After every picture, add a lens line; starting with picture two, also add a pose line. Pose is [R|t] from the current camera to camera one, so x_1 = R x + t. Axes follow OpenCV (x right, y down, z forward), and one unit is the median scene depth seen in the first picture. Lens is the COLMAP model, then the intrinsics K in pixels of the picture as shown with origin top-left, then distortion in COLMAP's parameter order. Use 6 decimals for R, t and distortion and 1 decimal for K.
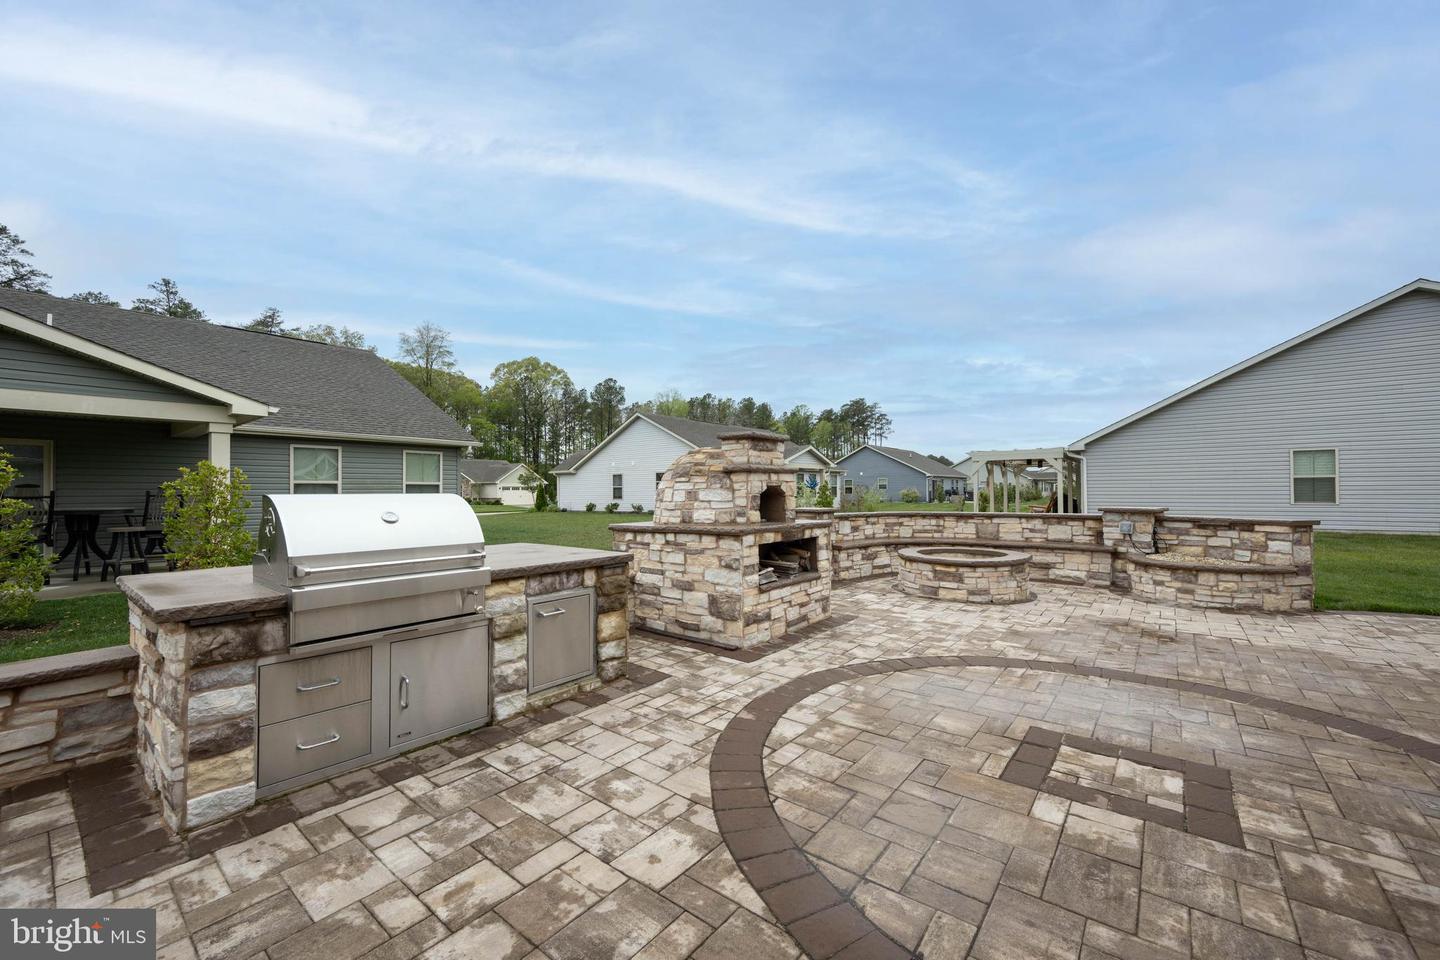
lens RADIAL K [[562.7, 0, 720.0], [0, 562.7, 480.0], [0, 0, 1]] dist [0.000931, 0.000031]
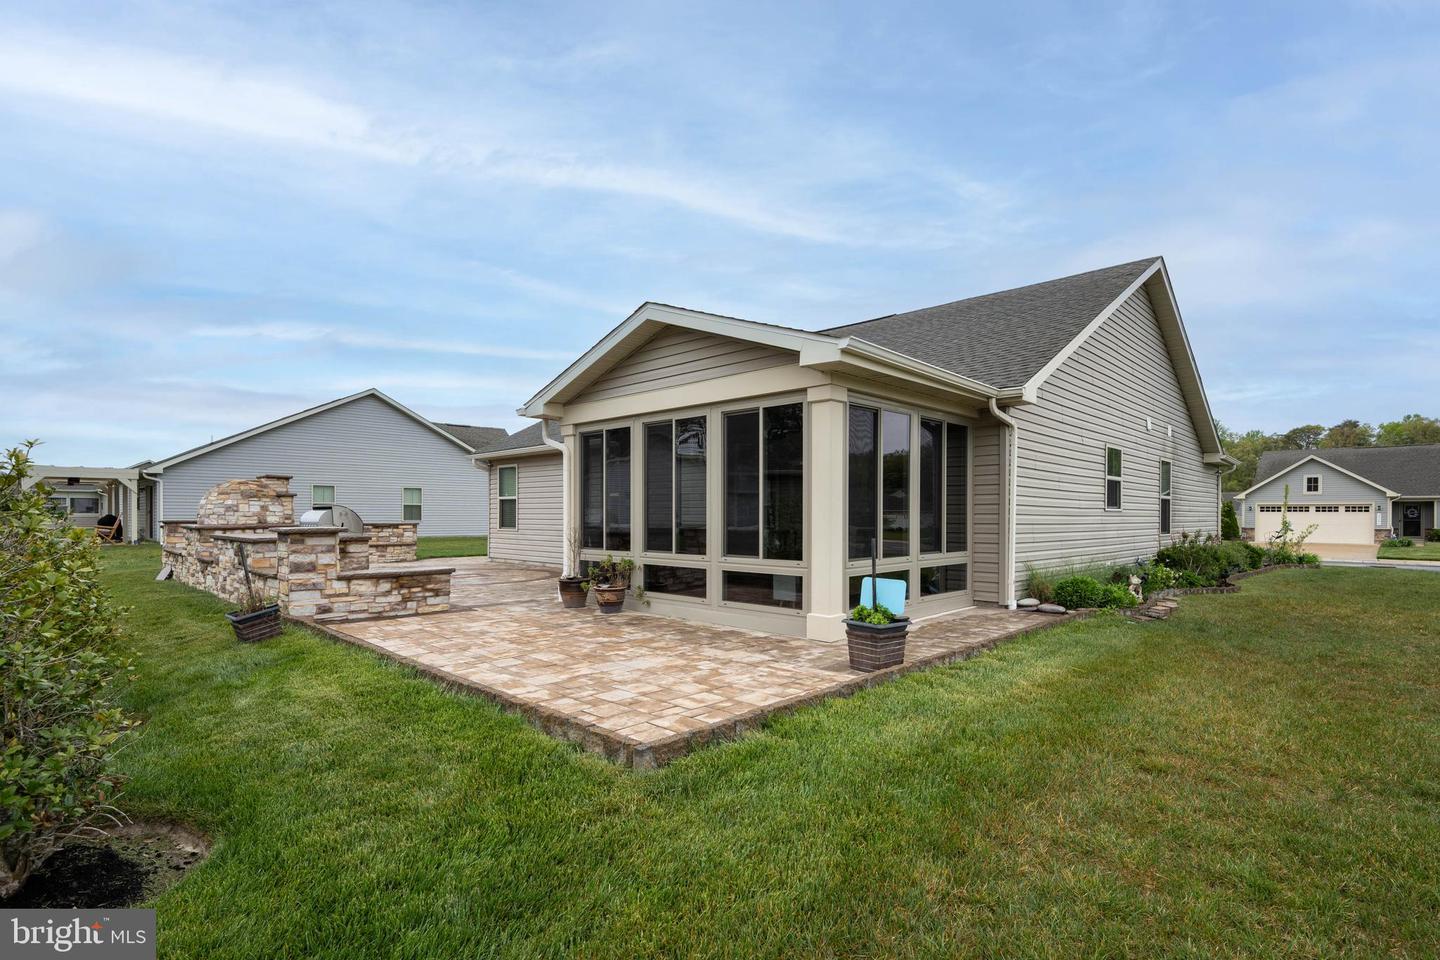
lens RADIAL K [[696.8, 0, 717.6], [0, 696.8, 521.6], [0, 0, 1]] dist [-0.000557, -0.000089]
pose [[0.098692, -0.003416, 0.995112, -1.518481], [-0.023790, 0.999700, 0.005791, 0.015801], [-0.994834, -0.024245, 0.098581, -0.488061]]
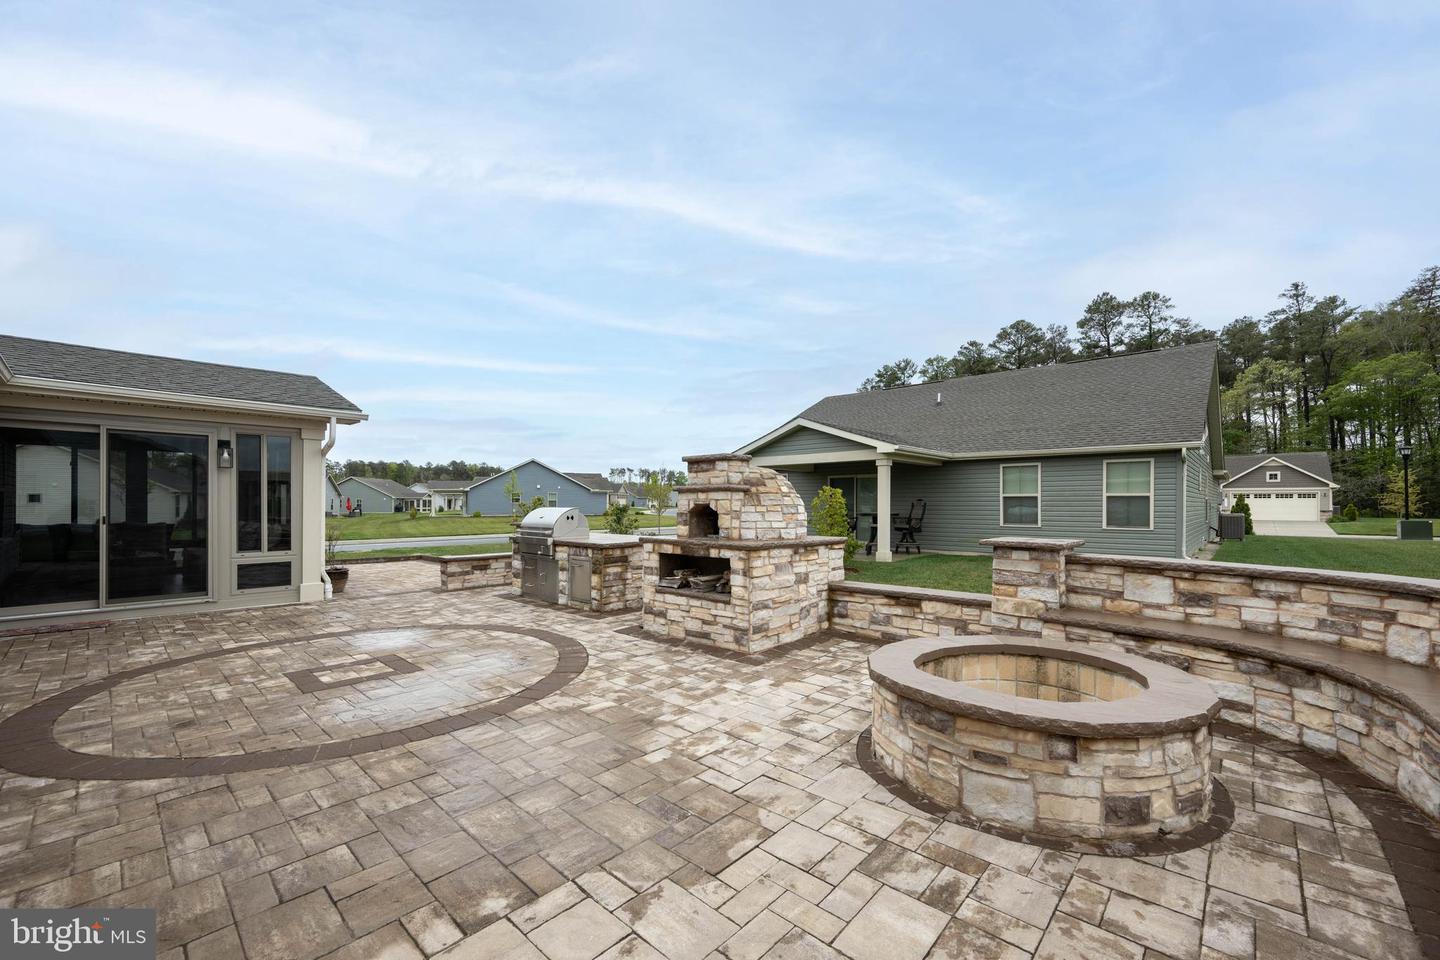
lens RADIAL K [[574.5, 0, 726.7], [0, 574.5, 499.2], [0, 0, 1]] dist [-0.000216, 0.000202]
pose [[-0.063967, -0.001538, -0.997951, 0.874231], [0.021608, 0.999762, -0.002925, 0.003906], [0.997718, -0.021751, -0.063918, 0.825891]]
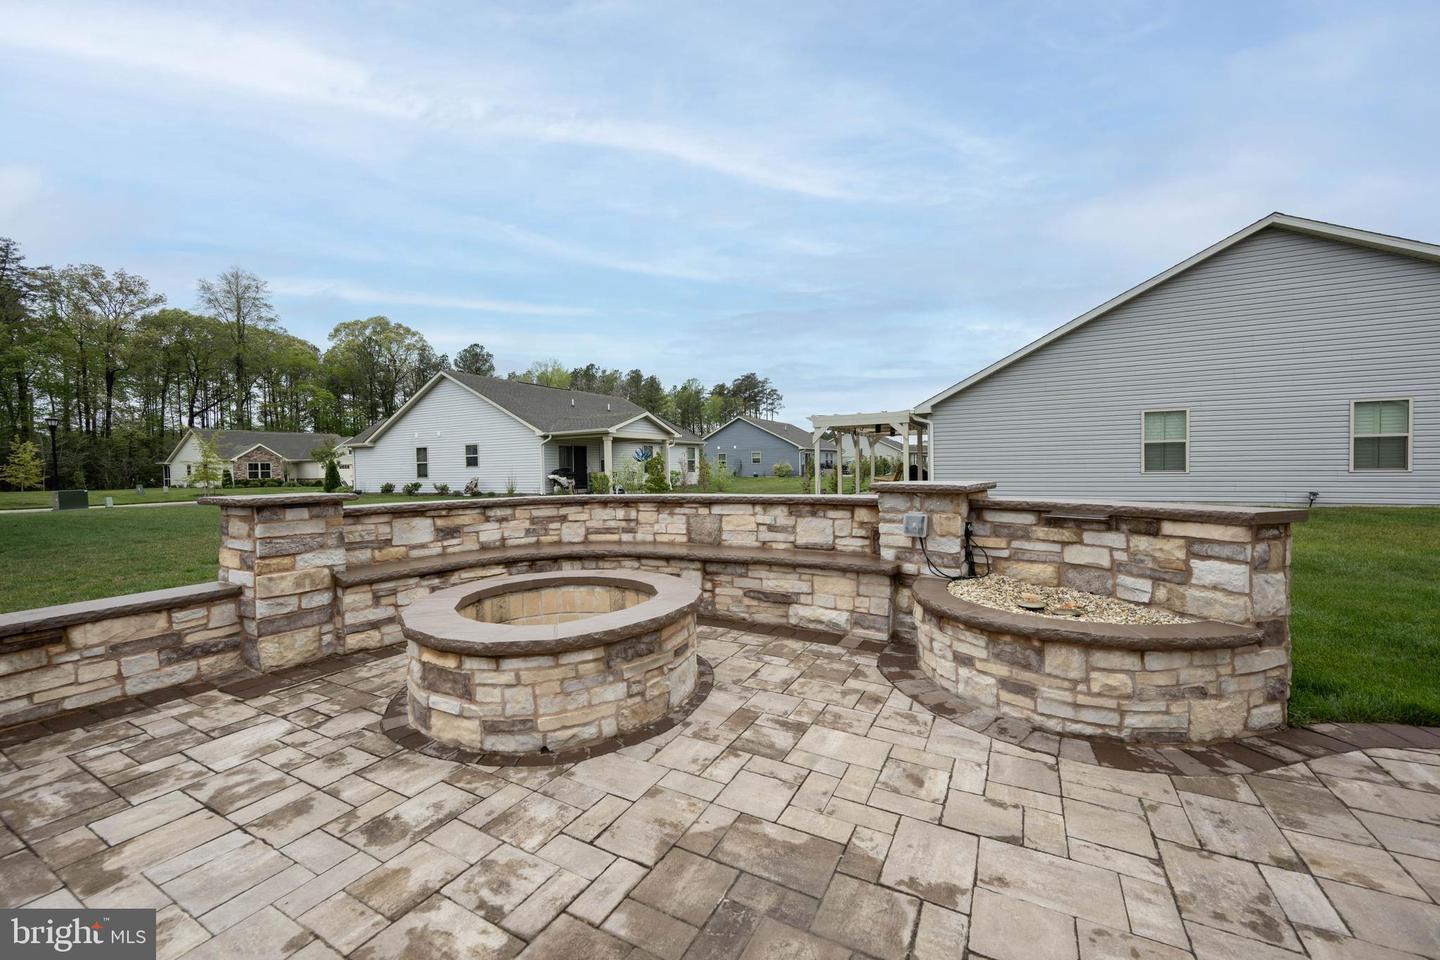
lens RADIAL K [[569.6, 0, 720.0], [0, 569.6, 480.0], [0, 0, 1]] dist [0.003223, 0.000122]
pose [[0.983272, -0.015078, 0.181517, 0.478171], [0.007359, 0.999043, 0.043123, 0.024423], [-0.181993, -0.041066, 0.982442, 0.563564]]
